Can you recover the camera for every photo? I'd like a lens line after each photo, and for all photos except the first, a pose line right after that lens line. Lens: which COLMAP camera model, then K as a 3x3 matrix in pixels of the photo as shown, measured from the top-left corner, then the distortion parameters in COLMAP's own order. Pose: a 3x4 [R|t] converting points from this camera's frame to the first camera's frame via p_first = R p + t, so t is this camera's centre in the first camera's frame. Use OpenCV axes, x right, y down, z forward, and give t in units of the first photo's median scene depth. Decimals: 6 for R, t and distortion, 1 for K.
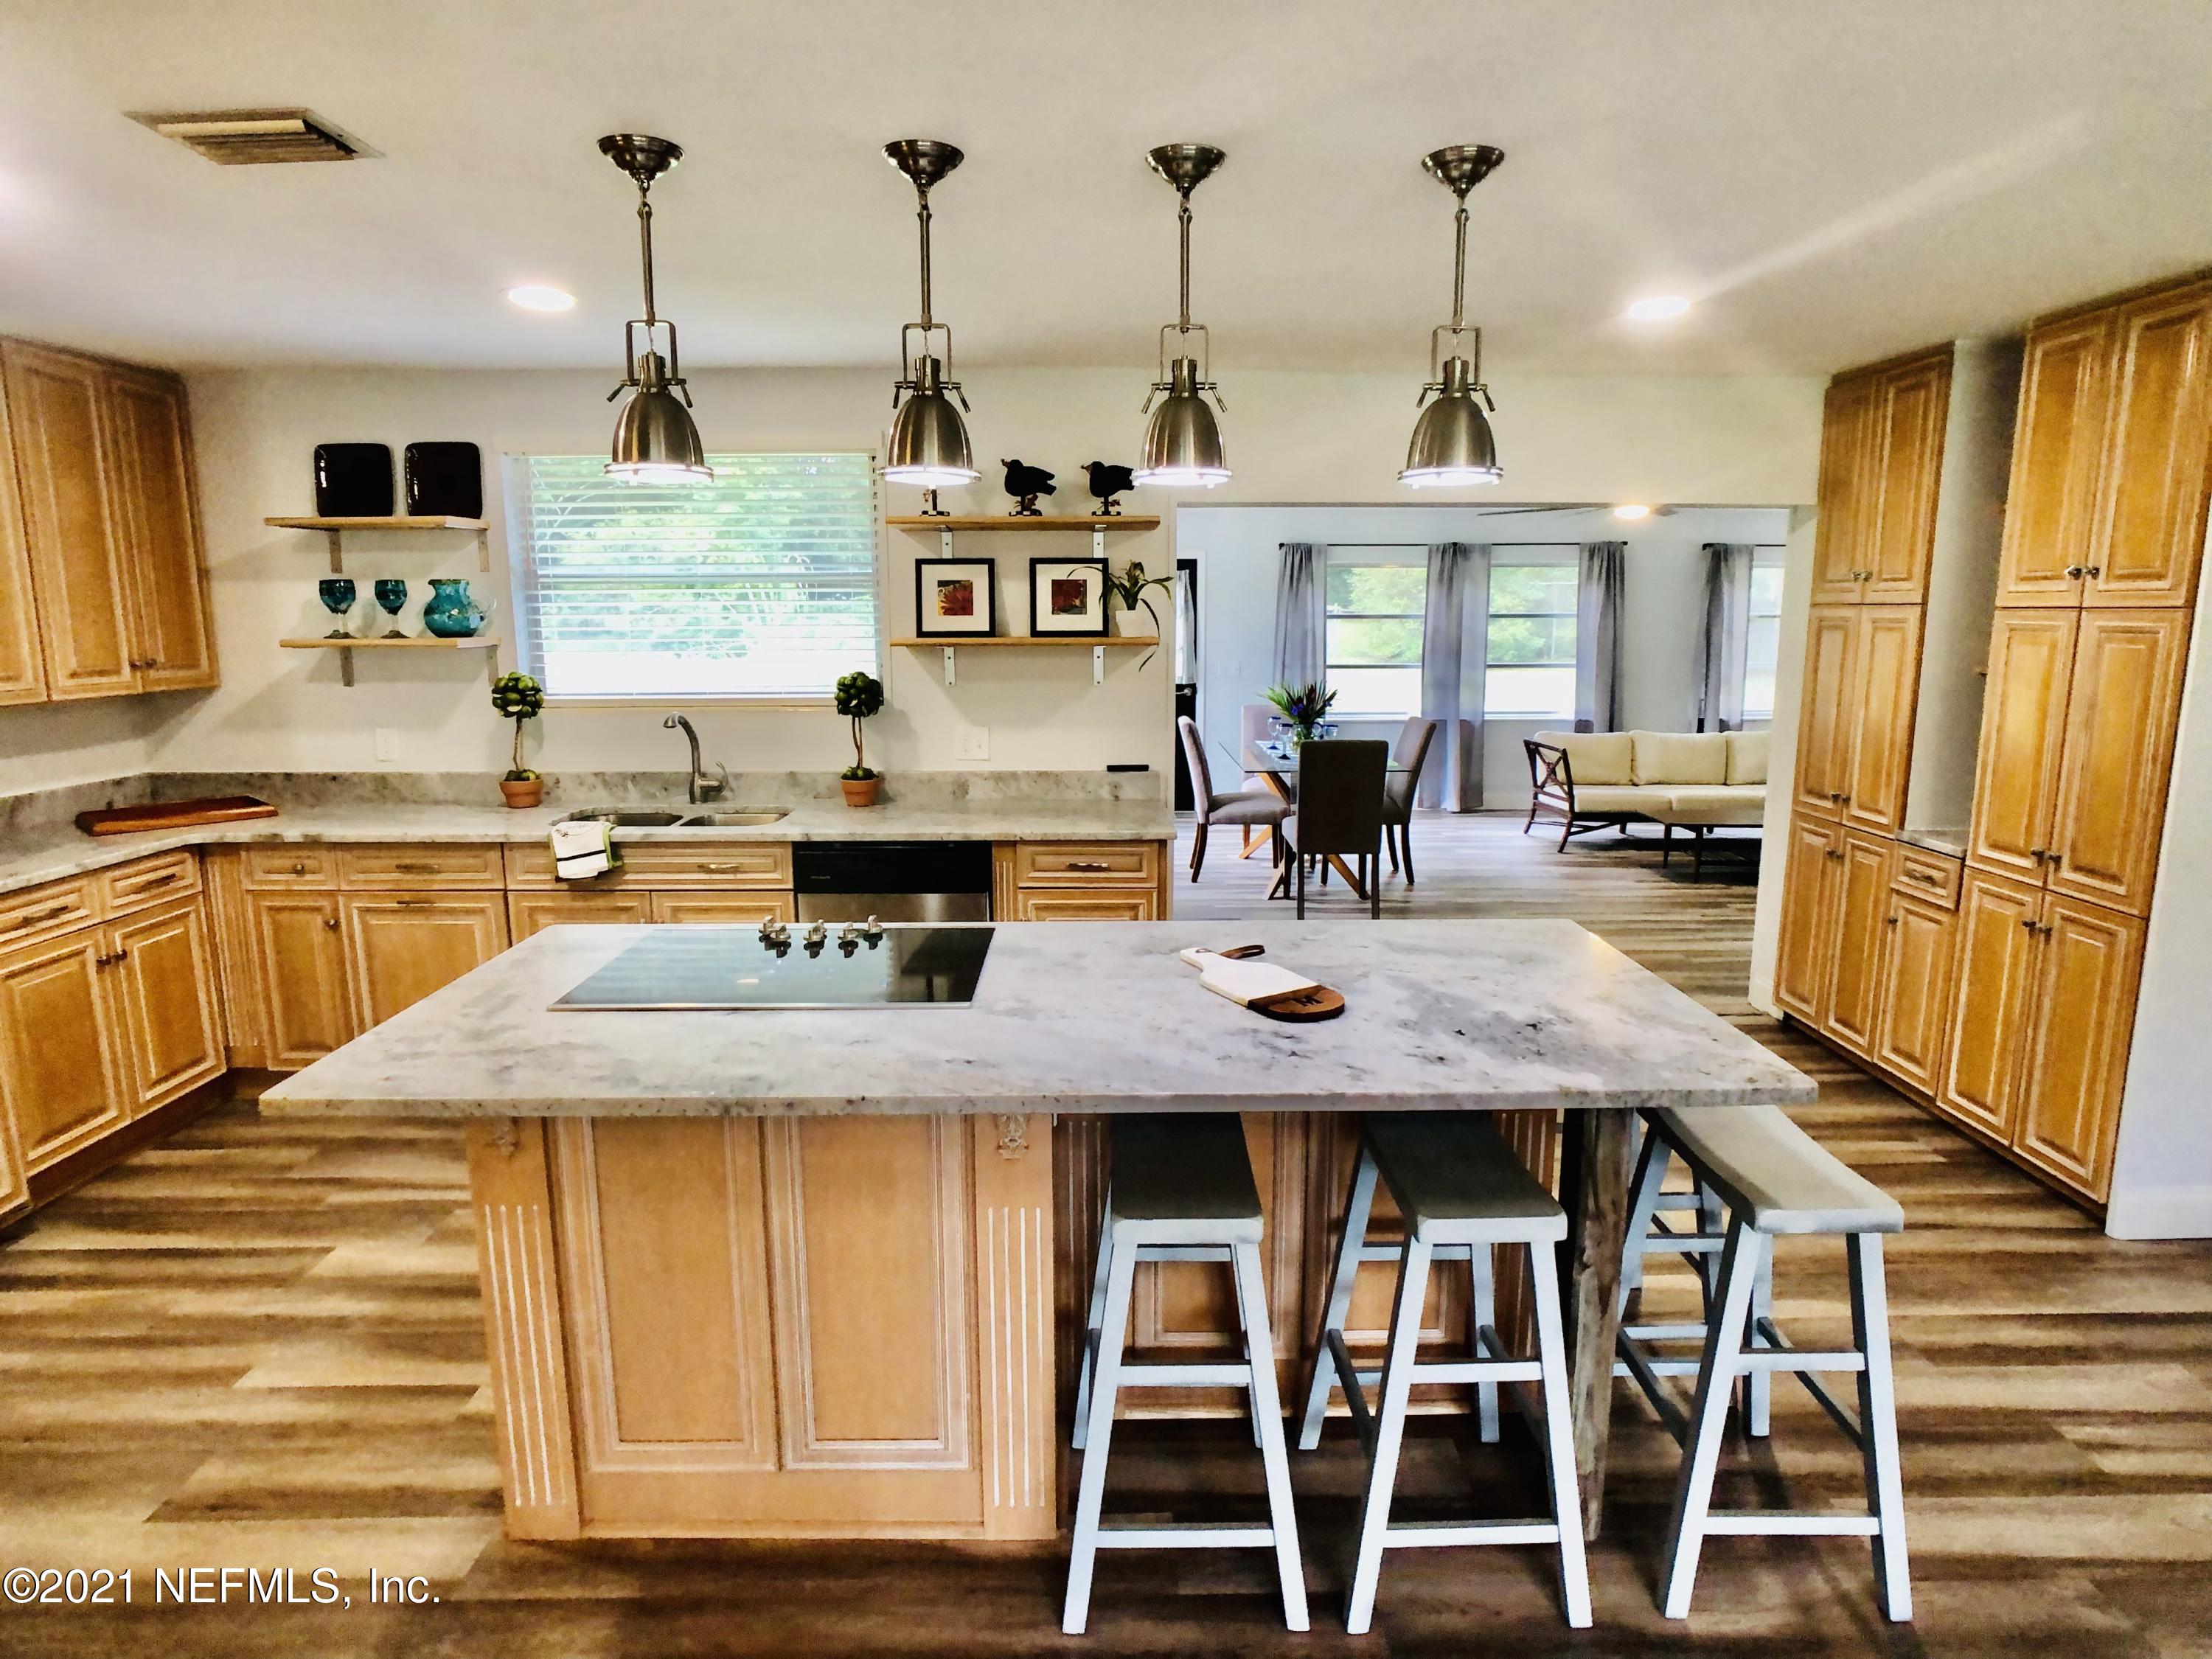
lens RADIAL K [[1160.2, 0, 1098.3], [0, 1160.2, 788.4], [0, 0, 1]] dist [-0.008414, 0.000481]
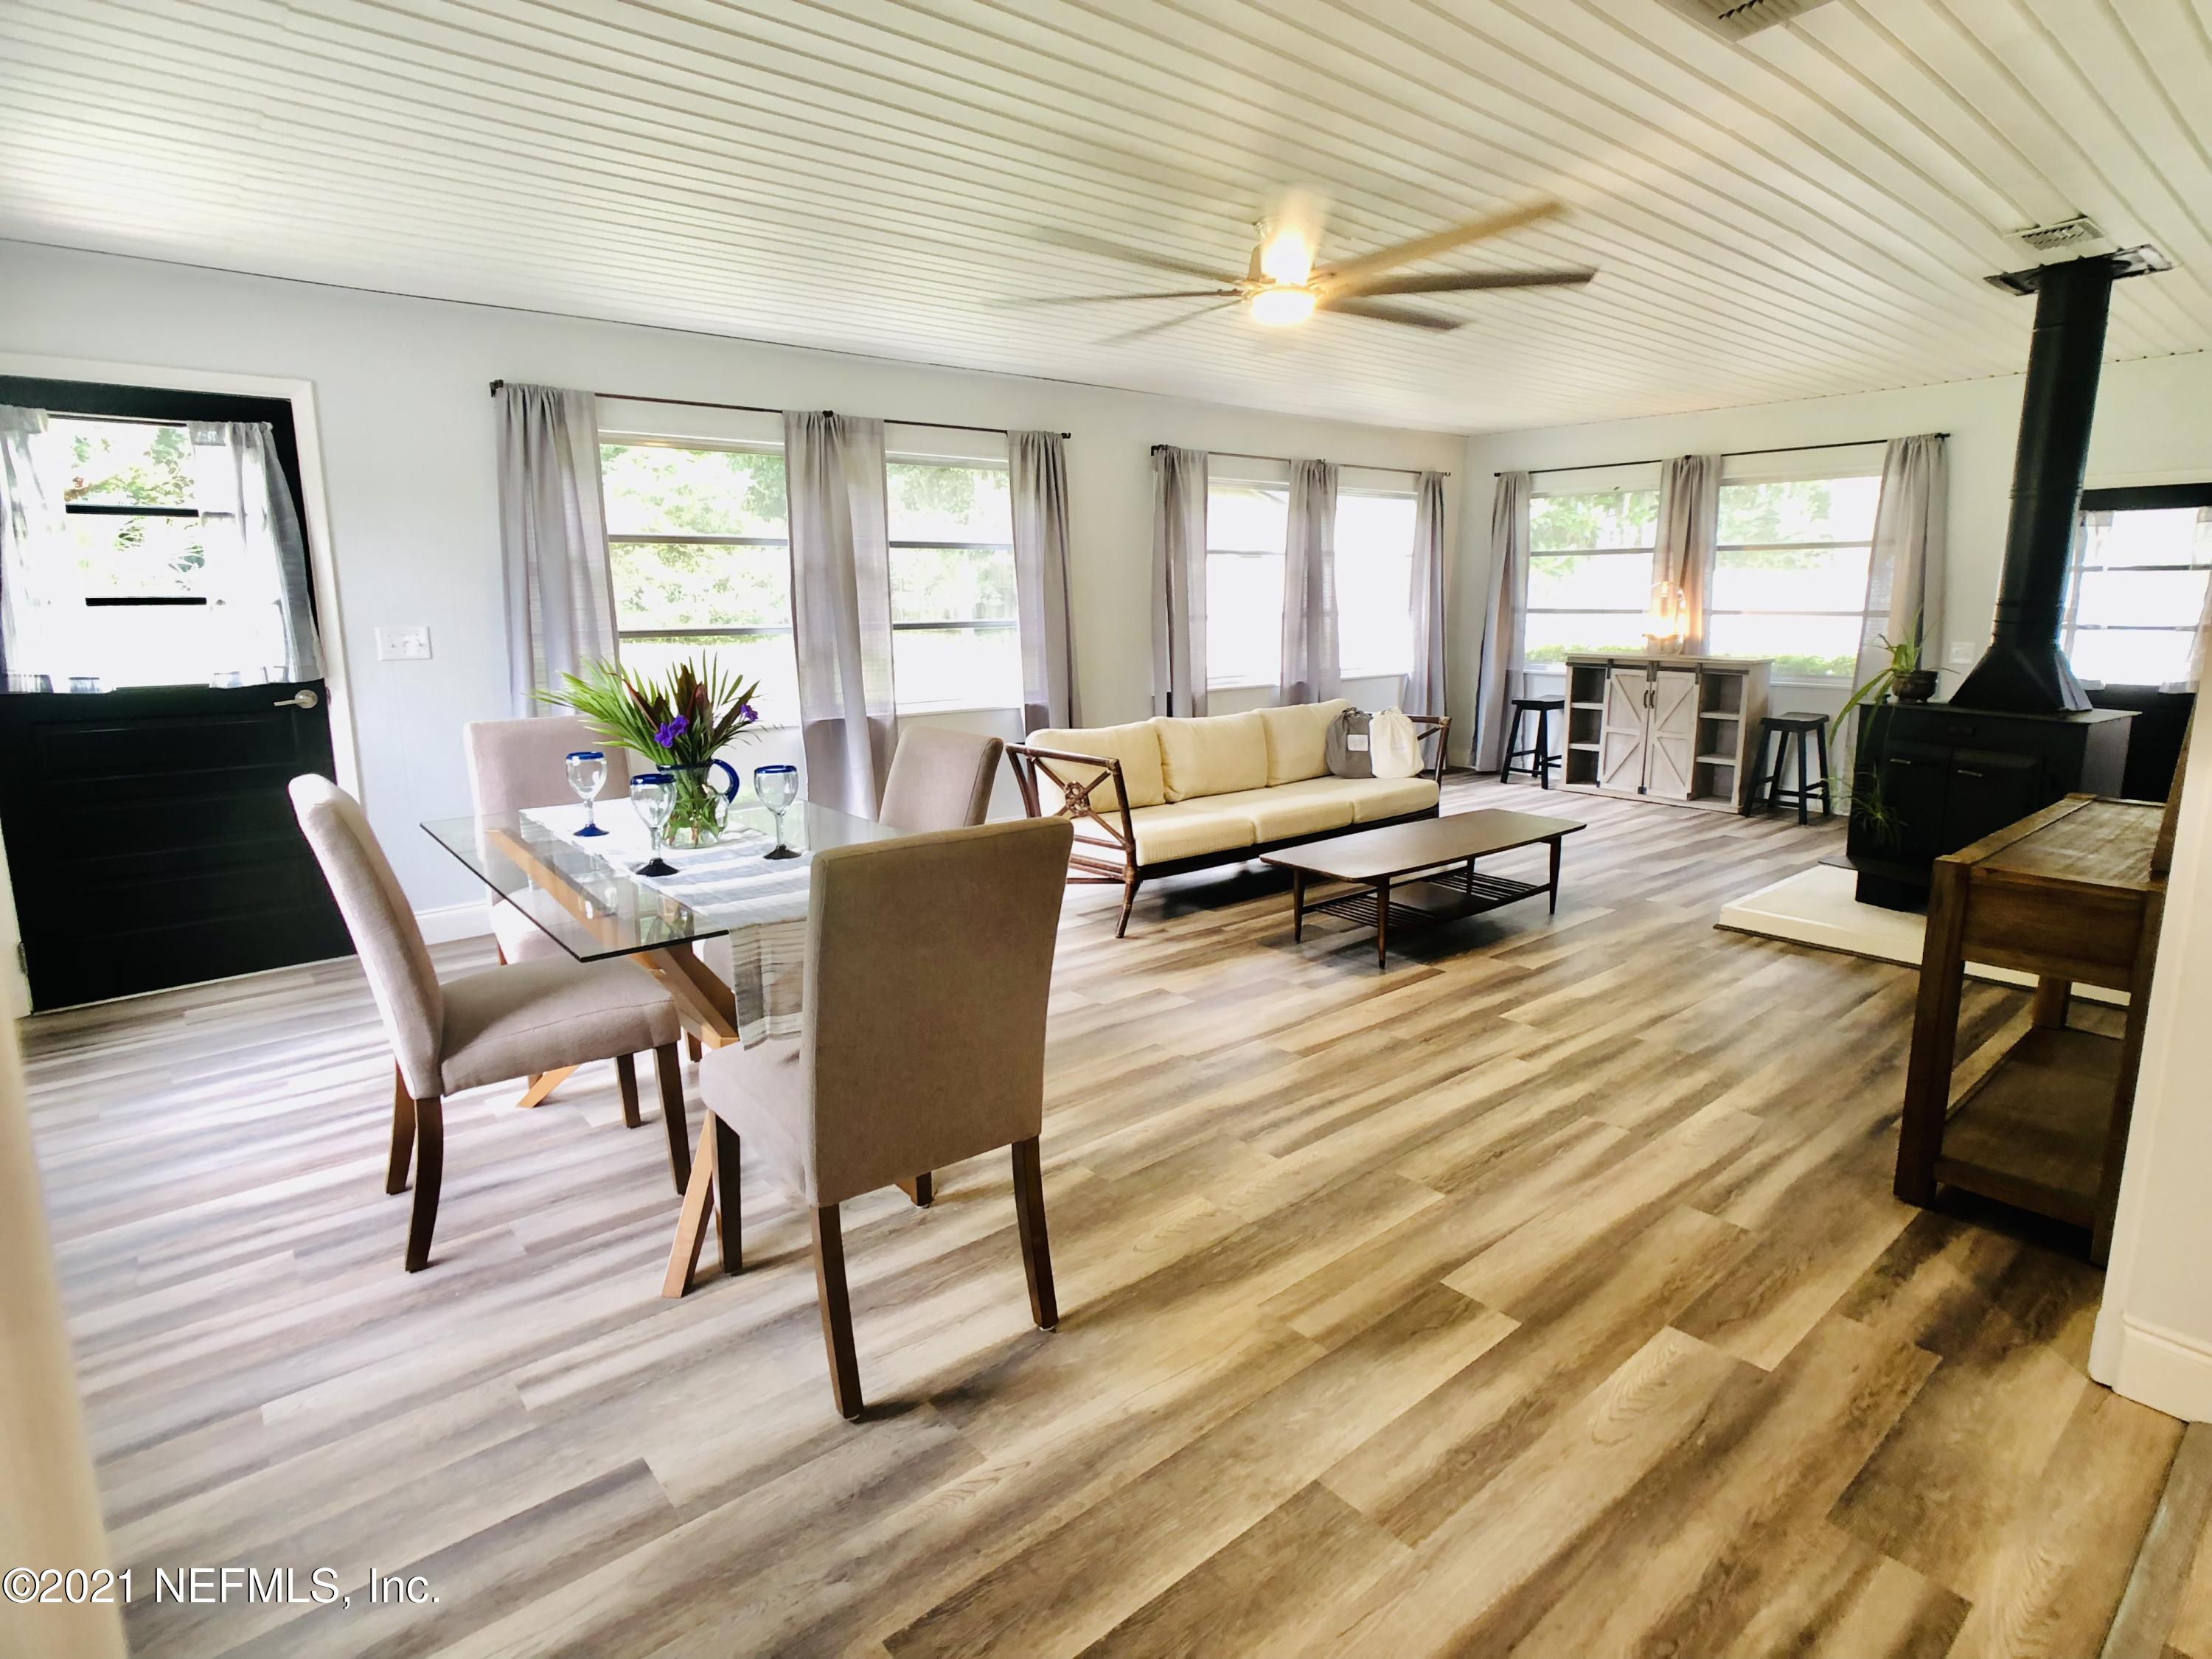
lens RADIAL K [[1160.2, 0, 1114.0], [0, 1160.2, 818.8], [0, 0, 1]] dist [-0.008414, 0.000481]
pose [[0.772126, -0.123271, 0.623399, 0.034748], [0.101035, 0.992340, 0.071087, -0.038435], [-0.627386, 0.008097, 0.778666, 0.465280]]
